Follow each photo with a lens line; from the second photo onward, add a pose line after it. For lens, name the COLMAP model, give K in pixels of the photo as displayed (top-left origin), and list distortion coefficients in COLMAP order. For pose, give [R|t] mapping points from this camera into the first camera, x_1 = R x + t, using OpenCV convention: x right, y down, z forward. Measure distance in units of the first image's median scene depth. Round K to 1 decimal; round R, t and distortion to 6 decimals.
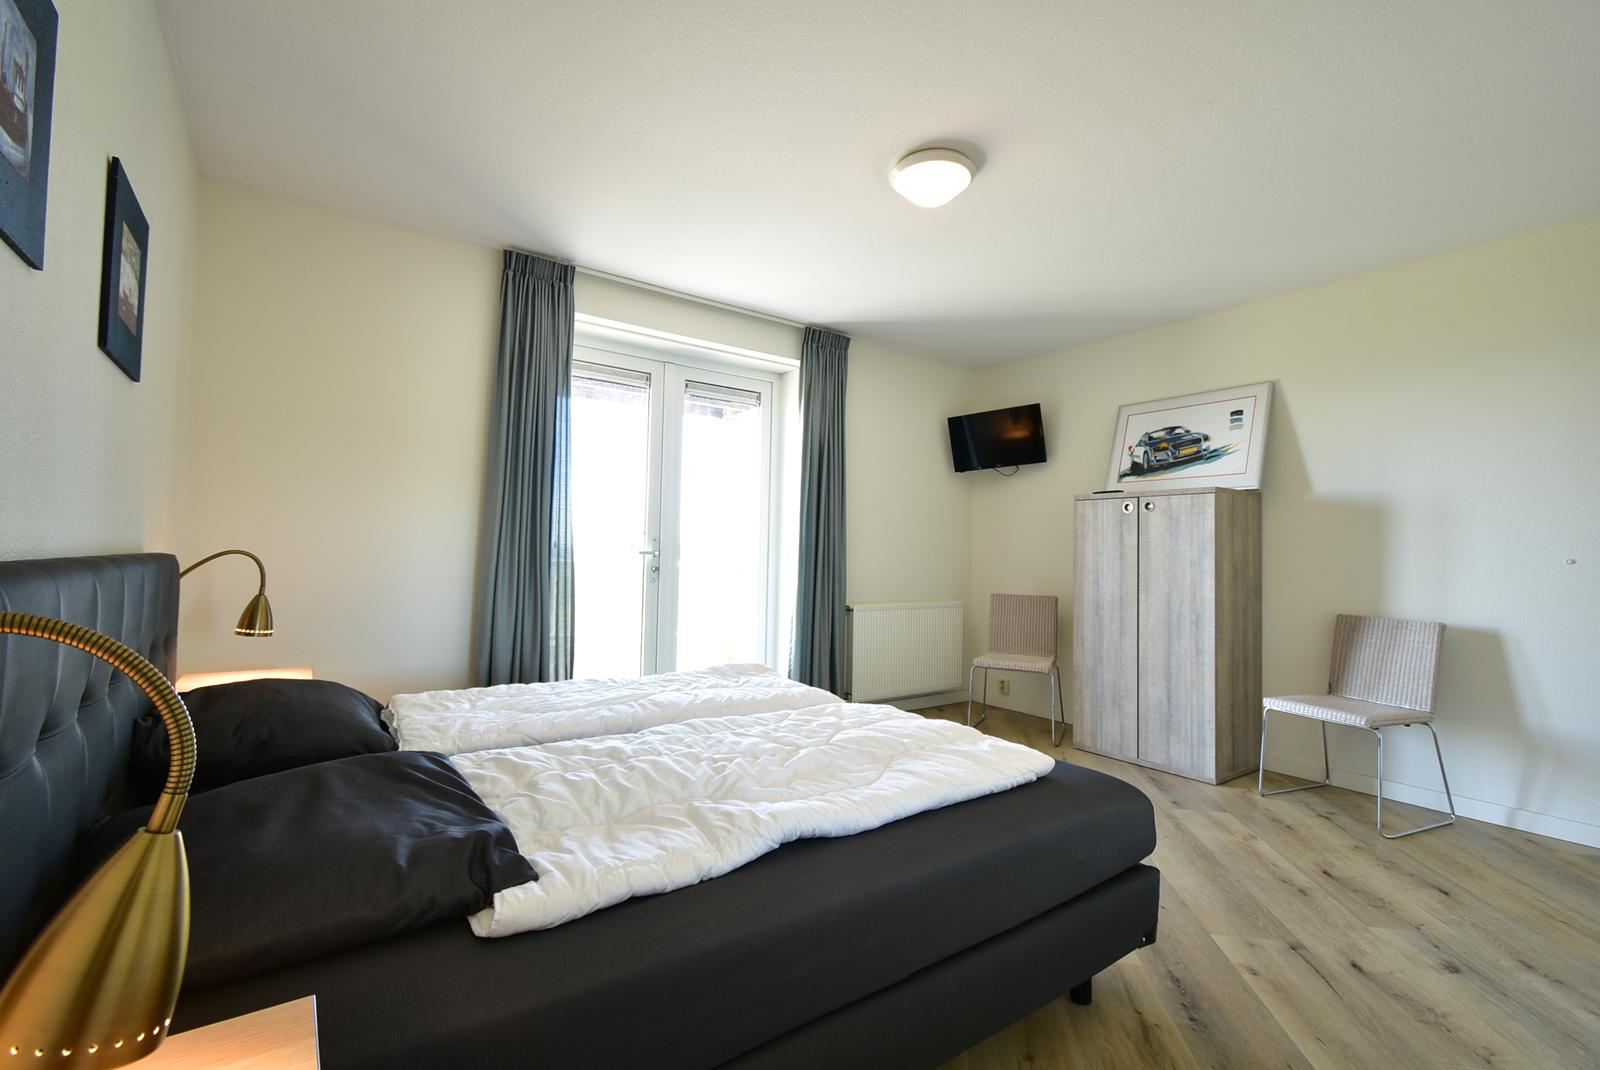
lens RADIAL K [[703.3, 0, 802.2], [0, 703.3, 531.2], [0, 0, 1]] dist [0.000905, -0.002494]
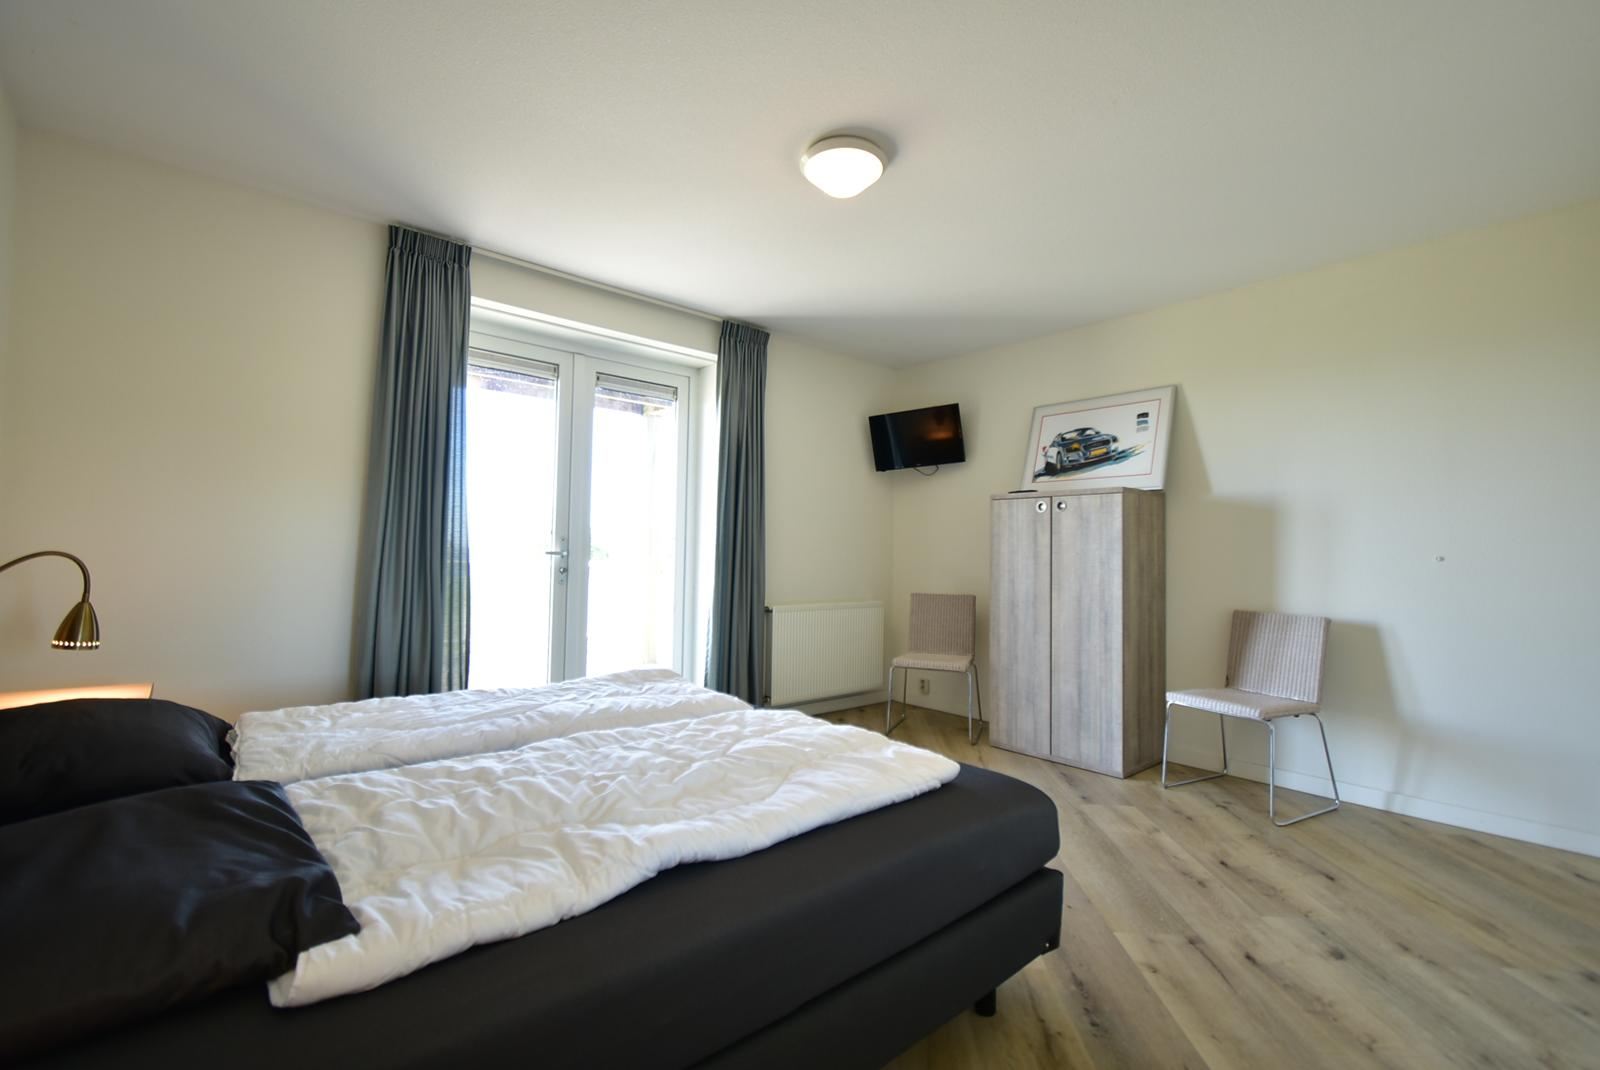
lens RADIAL K [[703.3, 0, 802.2], [0, 703.3, 531.2], [0, 0, 1]] dist [0.000905, -0.002494]
pose [[0.995268, 0.000010, 0.097164, 0.036329], [-0.000017, 1.000000, 0.000080, 0.001883], [-0.097164, -0.000081, 0.995268, 0.040760]]
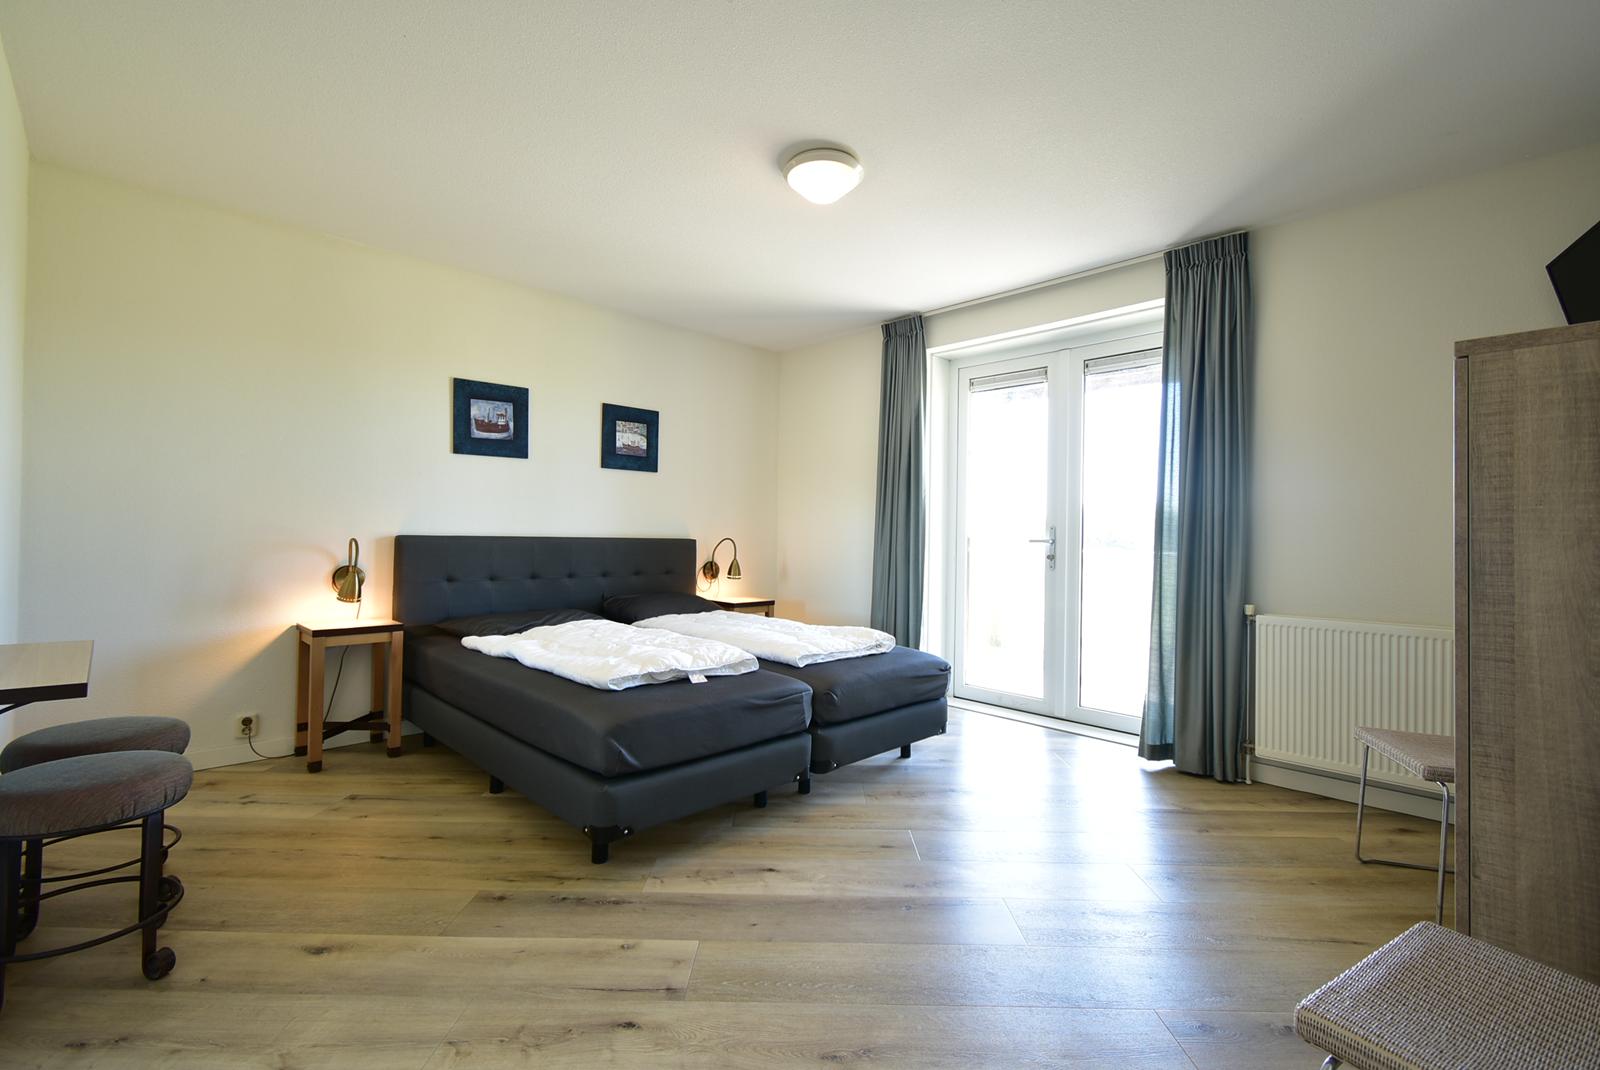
lens RADIAL K [[703.3, 0, 802.2], [0, 703.3, 531.2], [0, 0, 1]] dist [0.000905, -0.002494]
pose [[0.156797, -0.024441, -0.987328, 1.319457], [0.019692, 0.999572, -0.021617, 0.055710], [0.987434, -0.016052, 0.157212, 0.869158]]
